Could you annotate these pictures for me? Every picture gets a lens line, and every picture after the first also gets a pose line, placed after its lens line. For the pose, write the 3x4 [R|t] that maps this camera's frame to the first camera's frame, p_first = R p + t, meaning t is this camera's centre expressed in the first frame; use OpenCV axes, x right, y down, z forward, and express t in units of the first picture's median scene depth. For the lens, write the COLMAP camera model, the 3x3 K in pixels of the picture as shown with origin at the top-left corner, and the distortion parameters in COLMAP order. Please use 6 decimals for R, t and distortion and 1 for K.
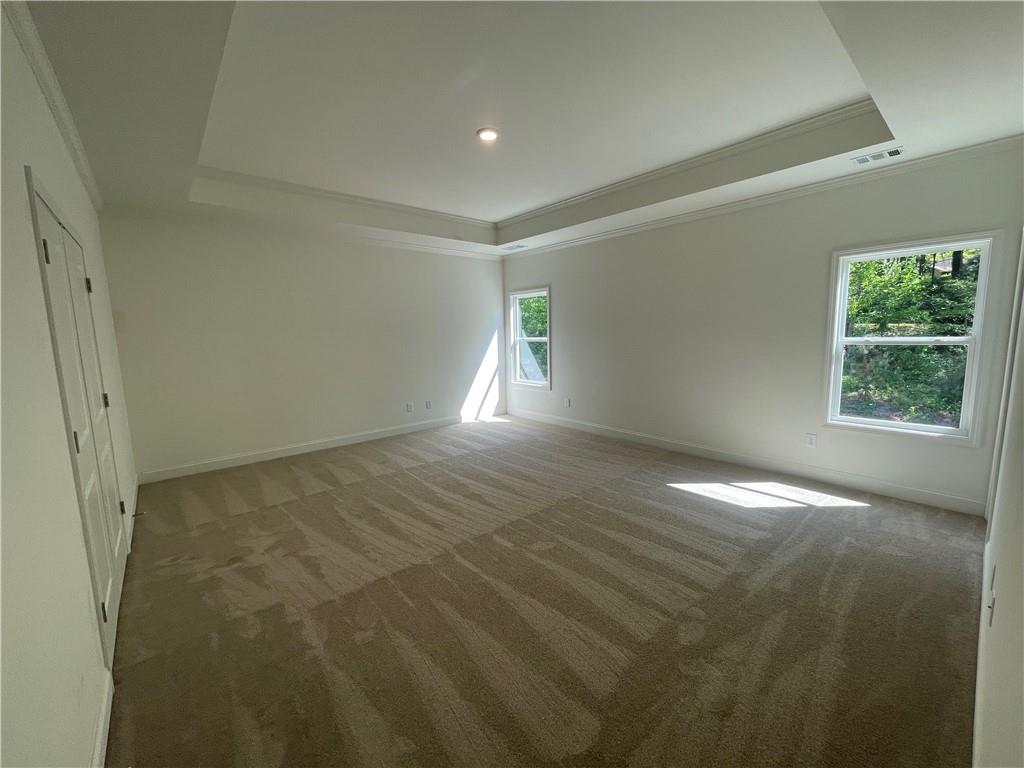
lens RADIAL K [[412.5, 0, 515.8], [0, 412.5, 382.0], [0, 0, 1]] dist [-0.000590, 0.000026]
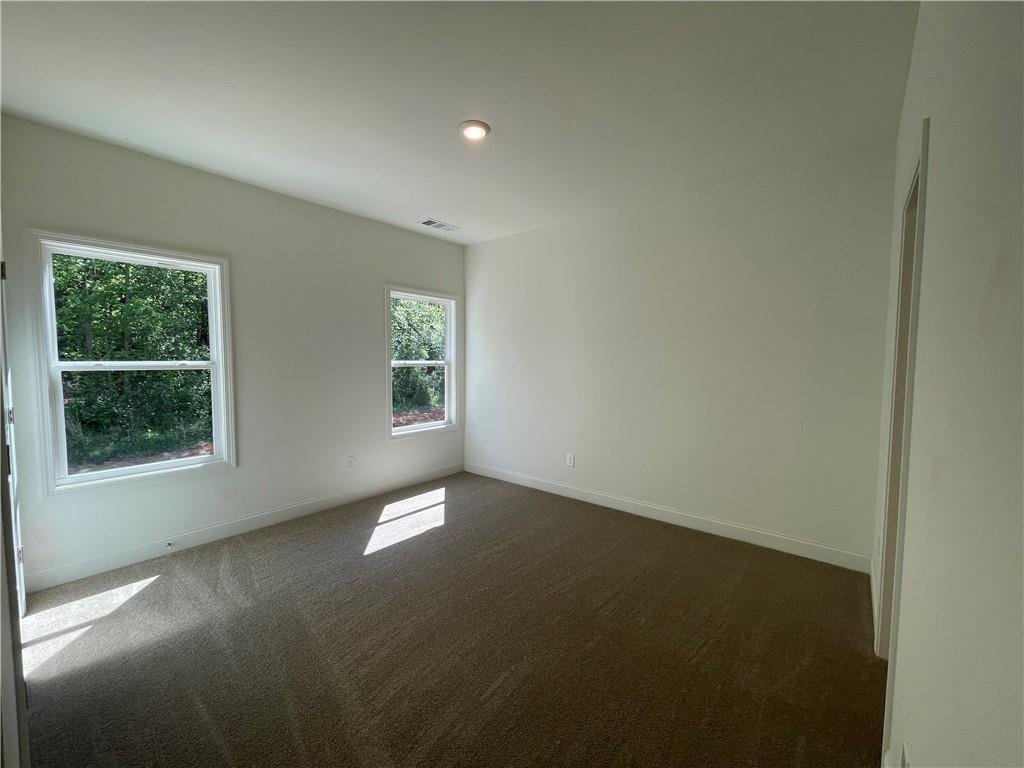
lens RADIAL K [[412.5, 0, 515.8], [0, 412.5, 382.0], [0, 0, 1]] dist [-0.000590, 0.000026]
pose [[-0.157984, -0.047458, 0.986300, -0.399246], [0.114423, 0.991236, 0.066024, -0.083104], [-0.980790, 0.123286, -0.151169, 0.814712]]
